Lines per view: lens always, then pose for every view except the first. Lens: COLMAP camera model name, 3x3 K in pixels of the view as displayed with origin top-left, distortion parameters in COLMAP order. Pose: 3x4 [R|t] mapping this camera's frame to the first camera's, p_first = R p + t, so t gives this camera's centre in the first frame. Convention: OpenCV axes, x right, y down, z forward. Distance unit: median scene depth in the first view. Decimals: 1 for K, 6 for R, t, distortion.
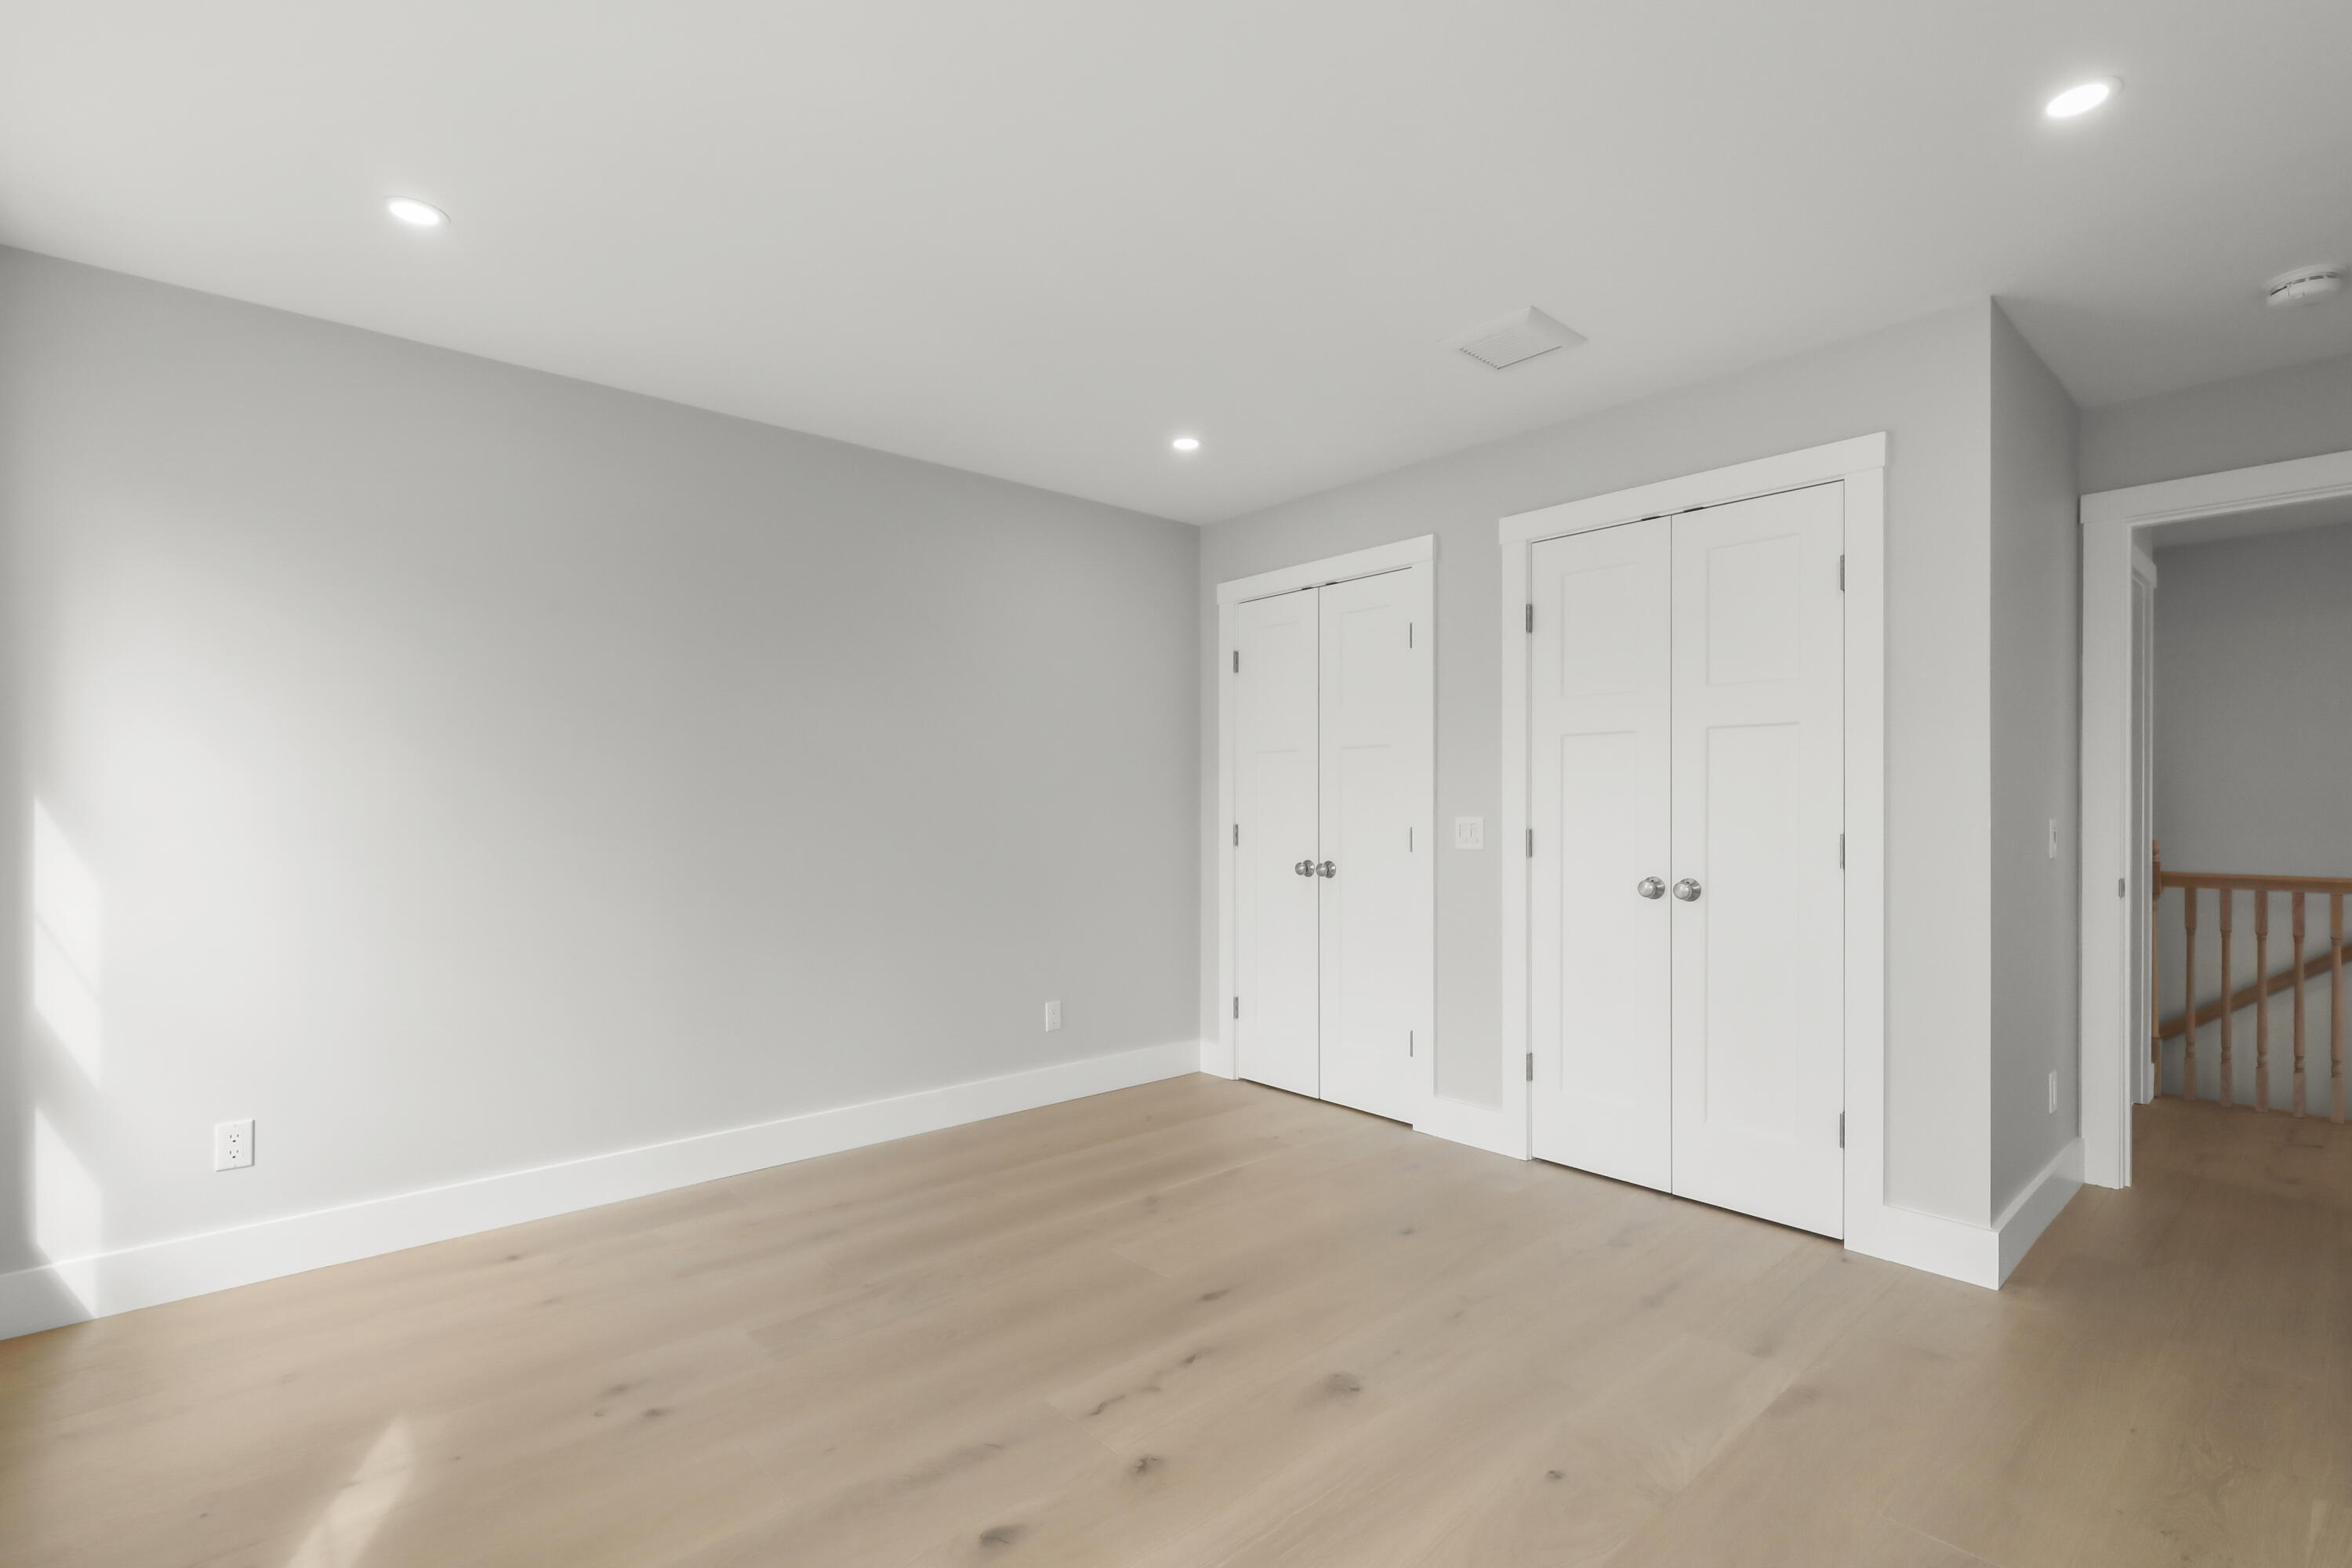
lens RADIAL K [[1059.1, 0, 1175.8], [0, 1059.1, 797.8], [0, 0, 1]] dist [-0.000668, 0.001180]
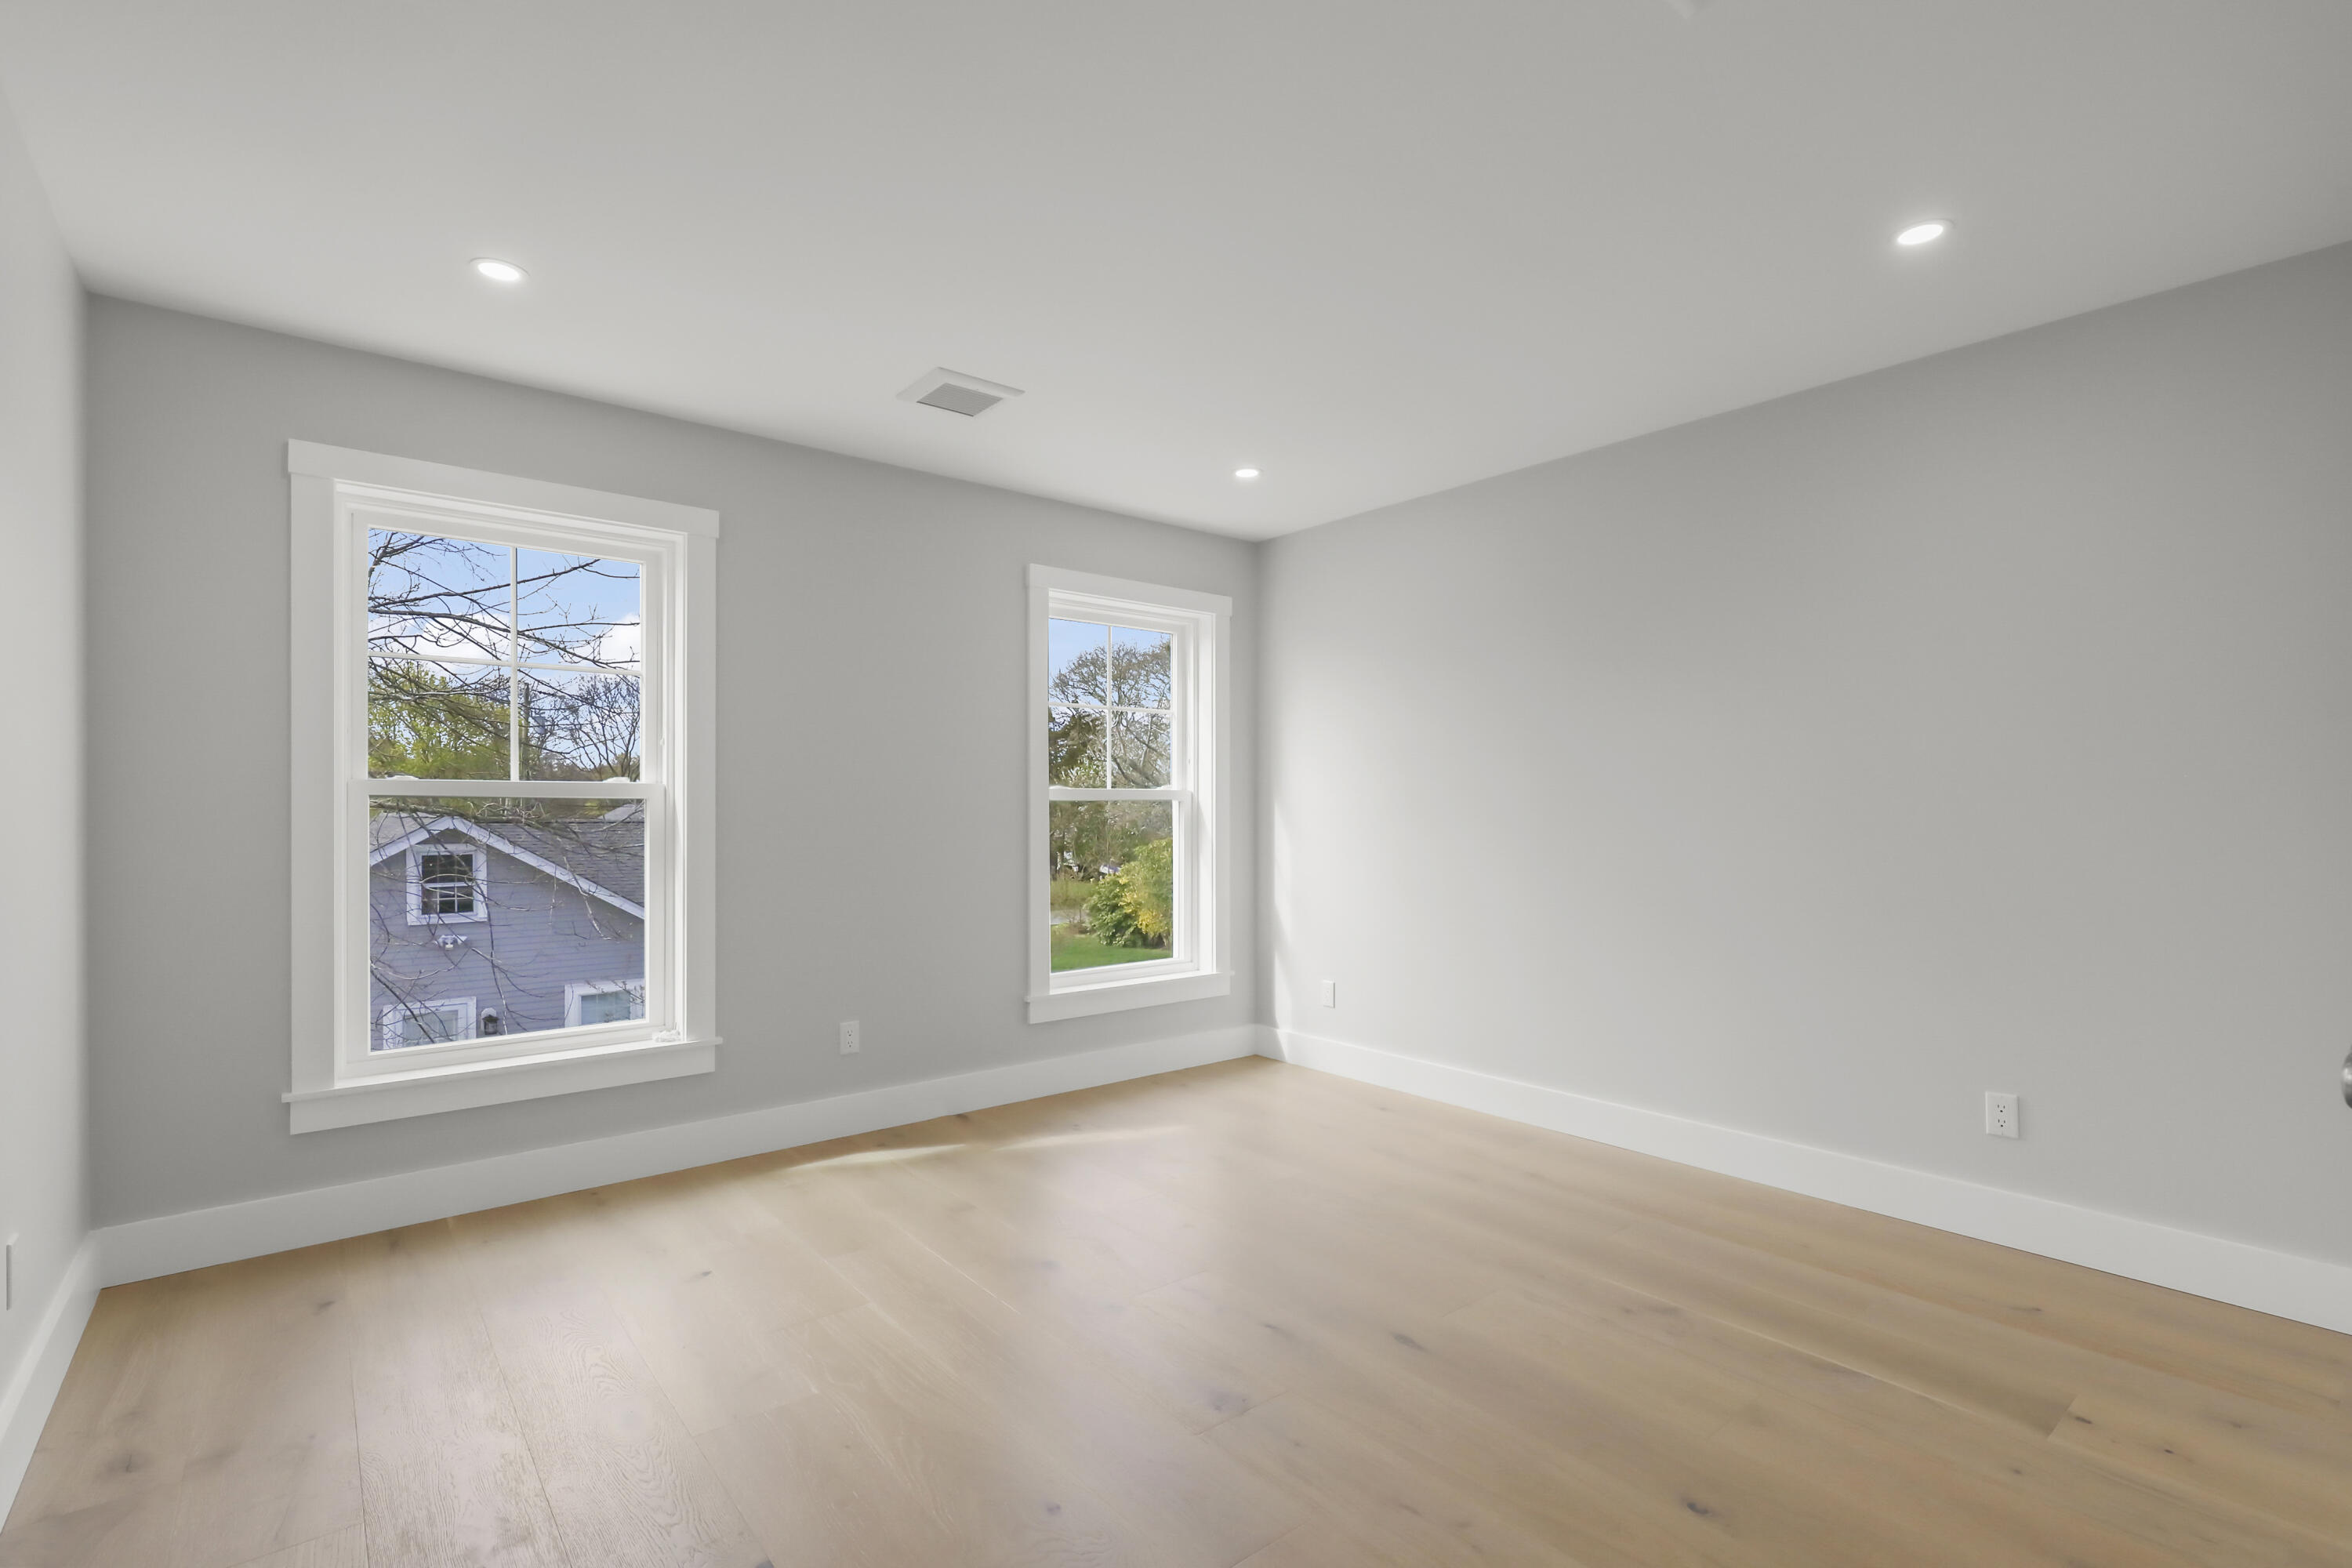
lens RADIAL K [[1098.2, 0, 1214.4], [0, 1098.2, 808.8], [0, 0, 1]] dist [0.001431, -0.000250]
pose [[-0.026754, 0.002154, -0.999640, 0.413011], [0.012693, 0.999918, 0.001815, 0.001450], [0.999561, -0.012640, -0.026779, 0.357230]]
